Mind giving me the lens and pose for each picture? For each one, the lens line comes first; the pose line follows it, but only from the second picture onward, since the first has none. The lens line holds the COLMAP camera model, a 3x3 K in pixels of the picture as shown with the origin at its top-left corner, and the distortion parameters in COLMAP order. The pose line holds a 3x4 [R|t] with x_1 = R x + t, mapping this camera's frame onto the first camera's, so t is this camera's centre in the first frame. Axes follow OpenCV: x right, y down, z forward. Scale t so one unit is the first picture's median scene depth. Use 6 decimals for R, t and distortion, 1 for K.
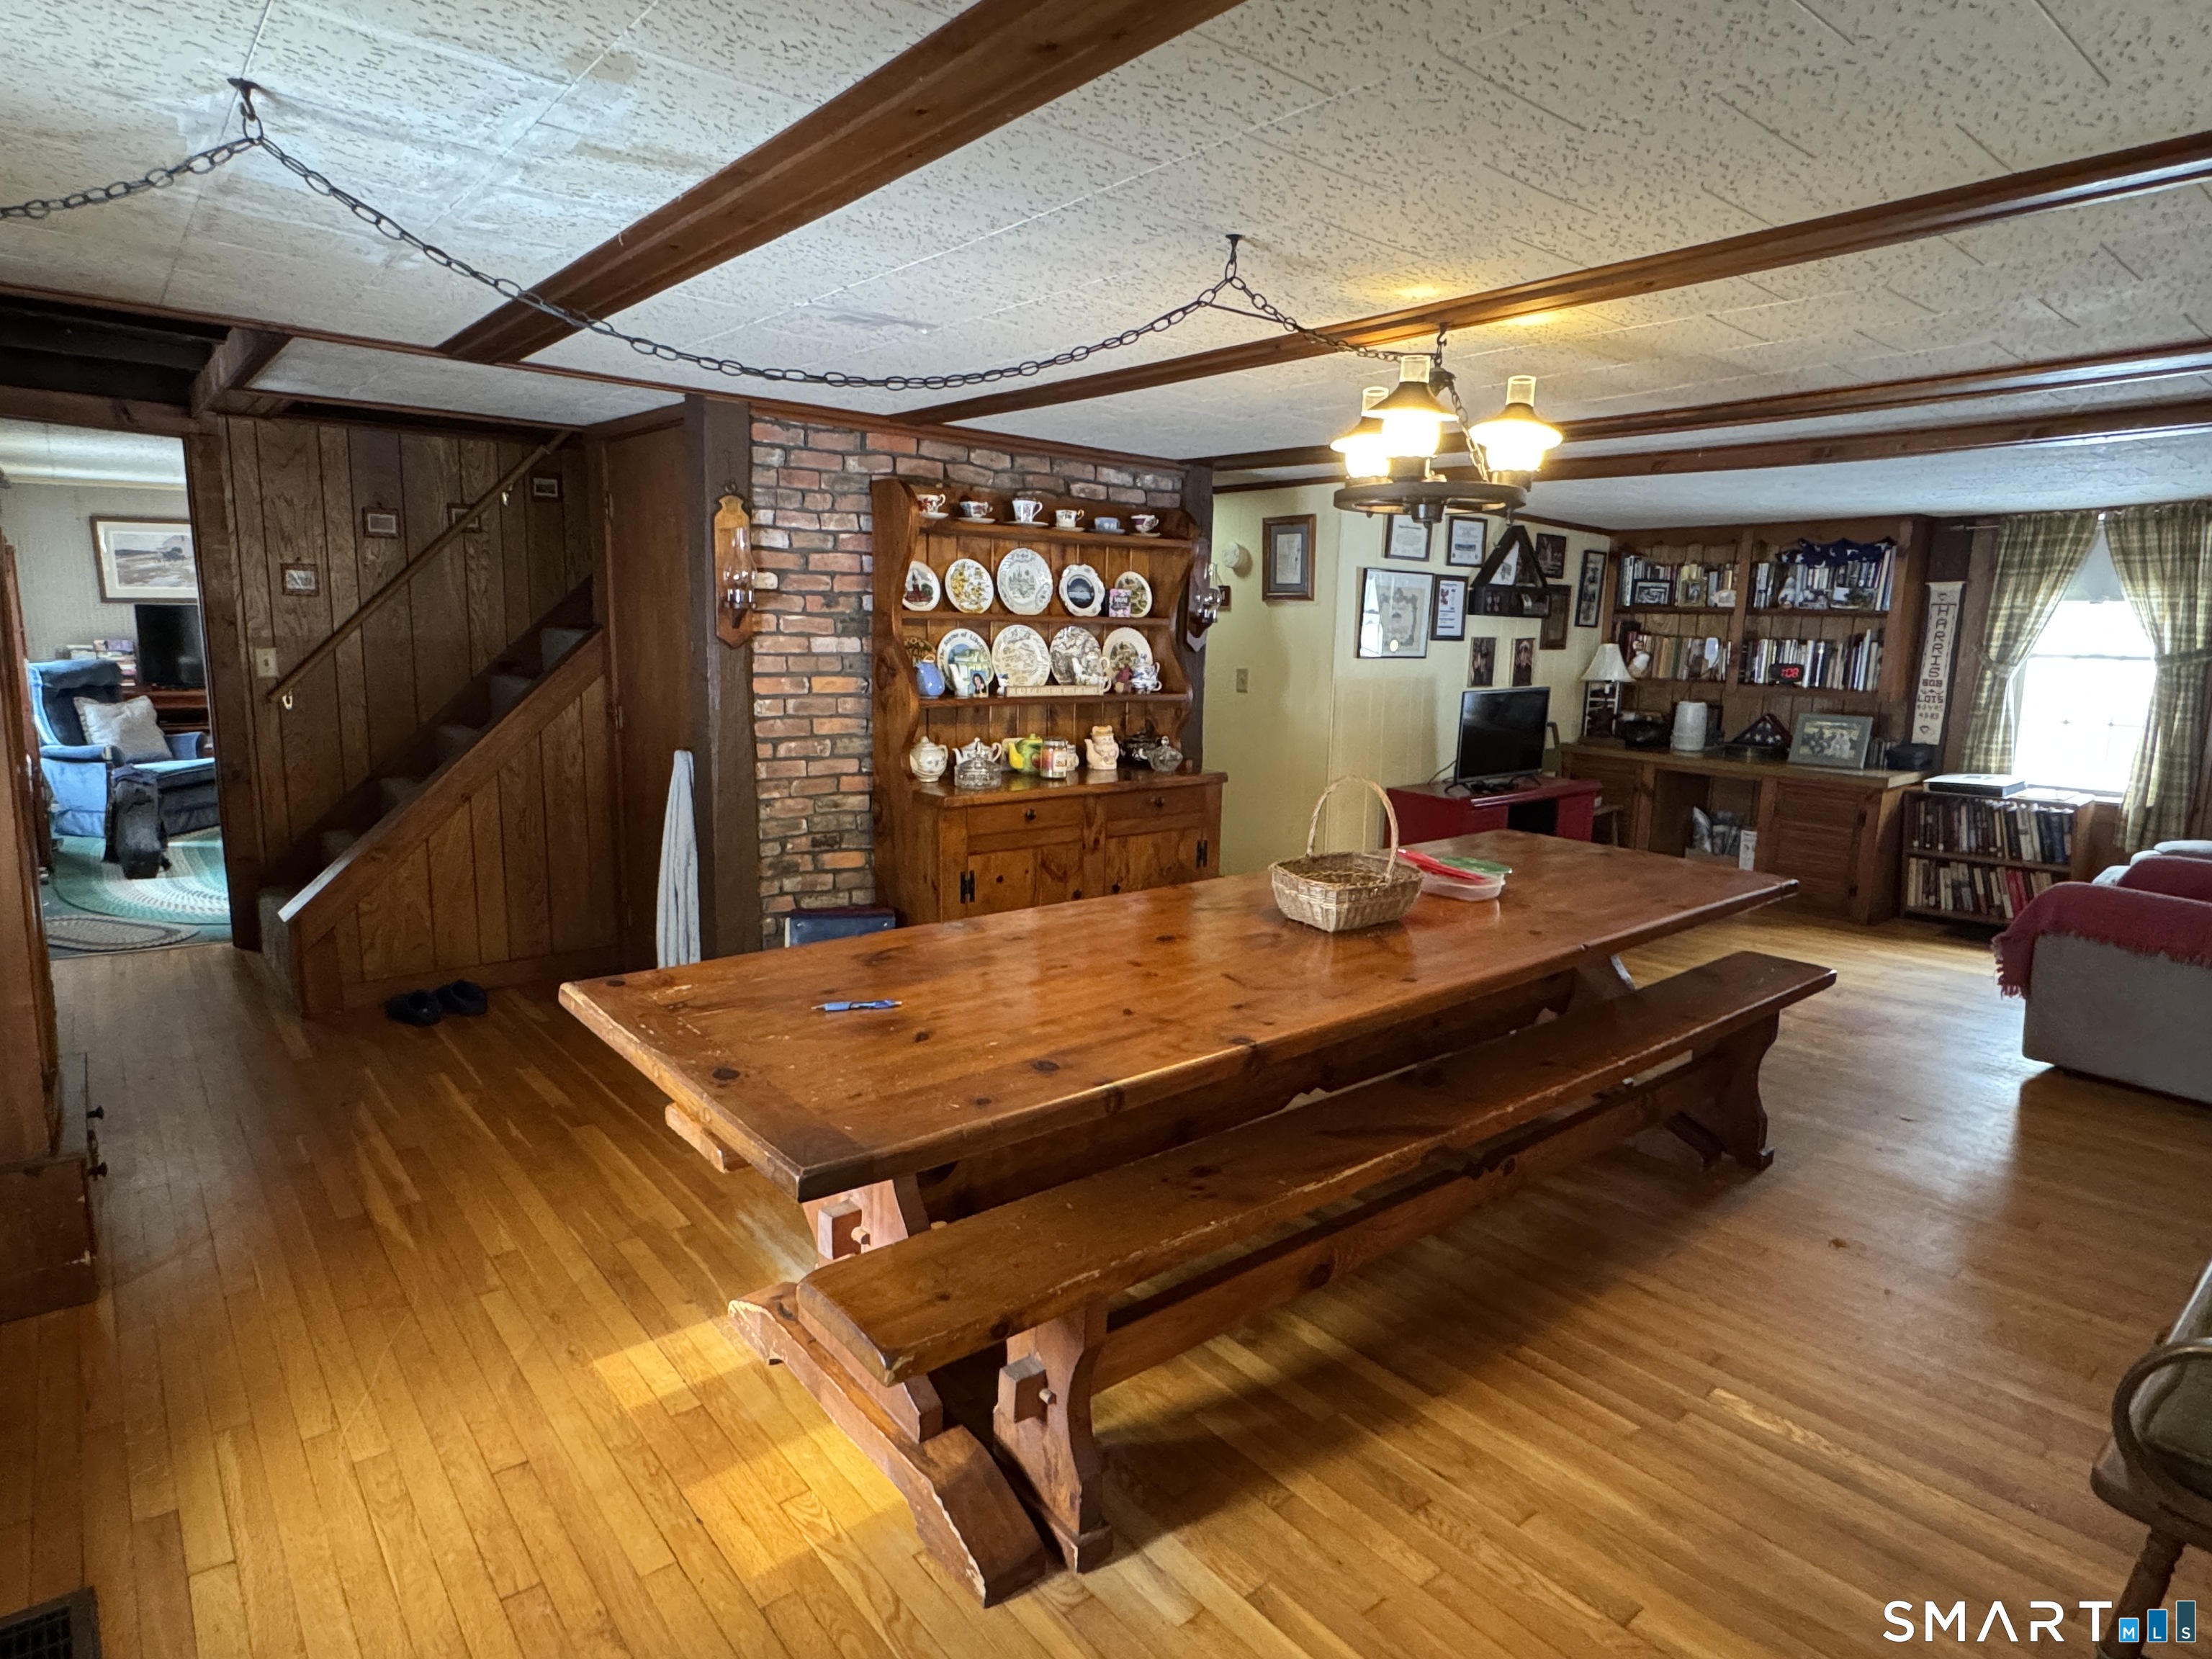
lens RADIAL K [[1241.0, 0, 1105.0], [0, 1241.0, 844.8], [0, 0, 1]] dist [-0.012363, 0.009470]
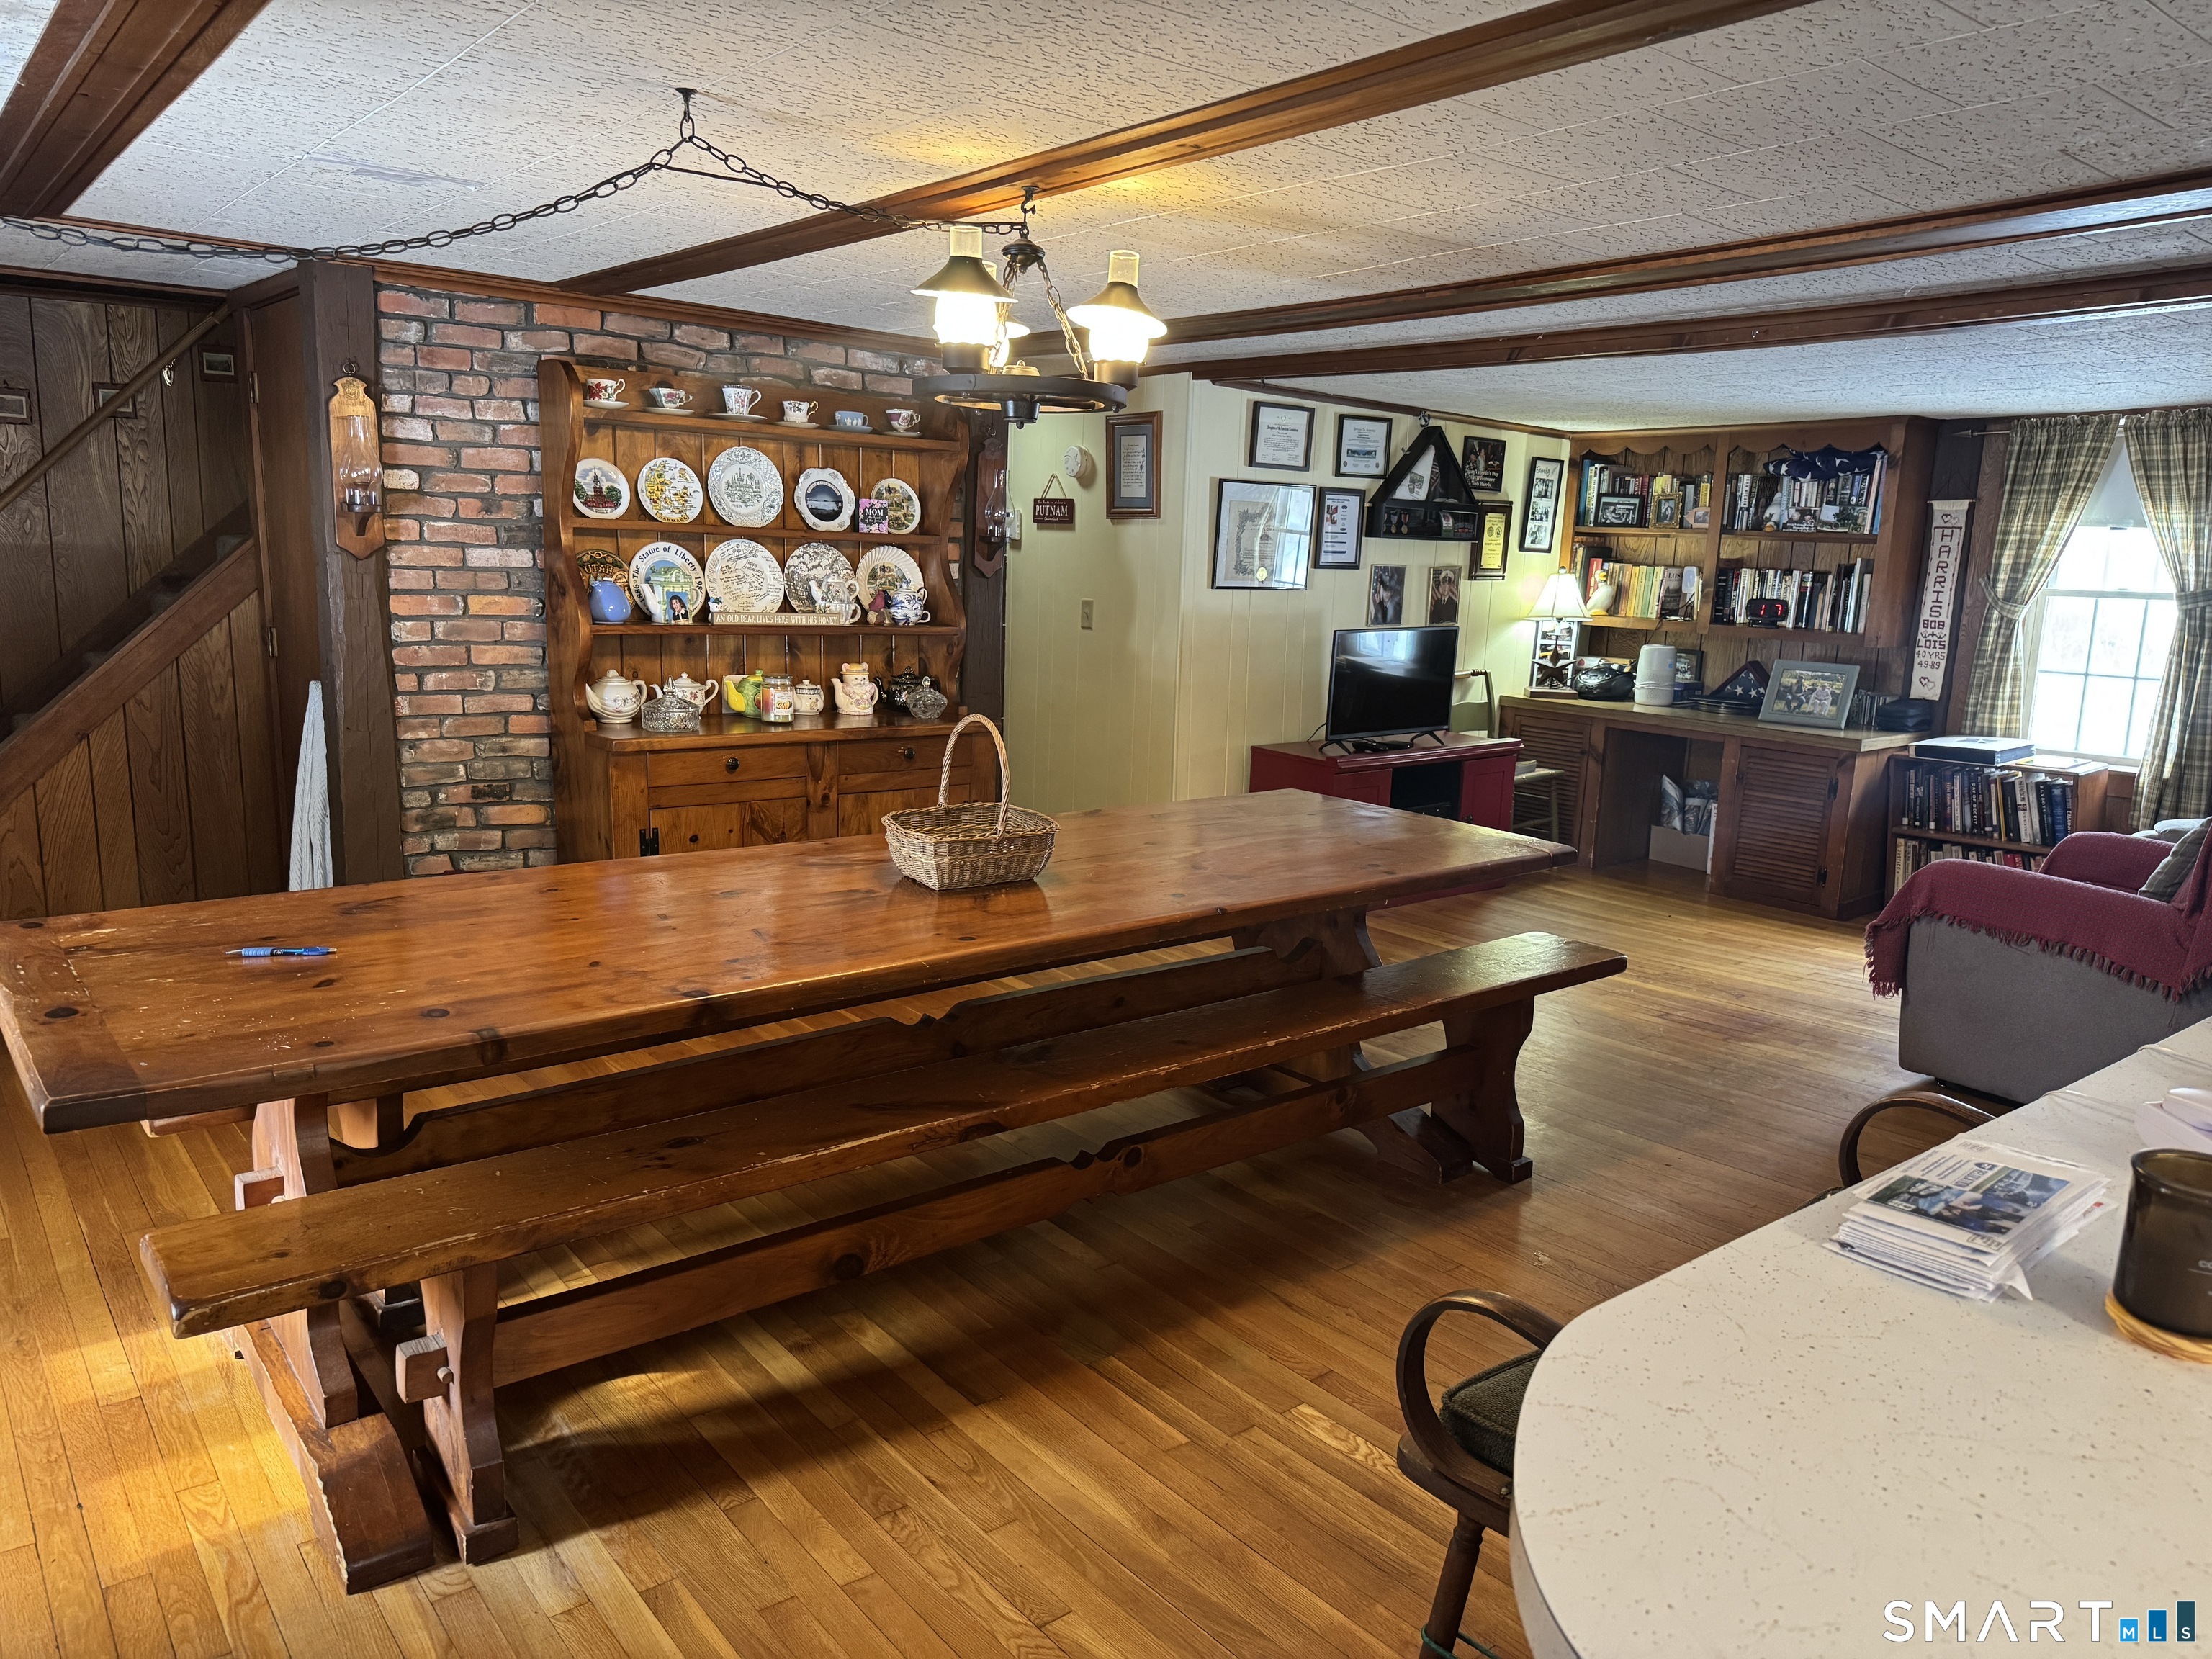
lens RADIAL K [[1572.4, 0, 1154.0], [0, 1572.4, 872.6], [0, 0, 1]] dist [0.042070, -0.047462]
pose [[0.999841, 0.014297, -0.010632, 0.224138], [-0.014022, 0.999577, 0.025489, 0.017436], [0.010992, -0.025336, 0.999619, -0.071478]]
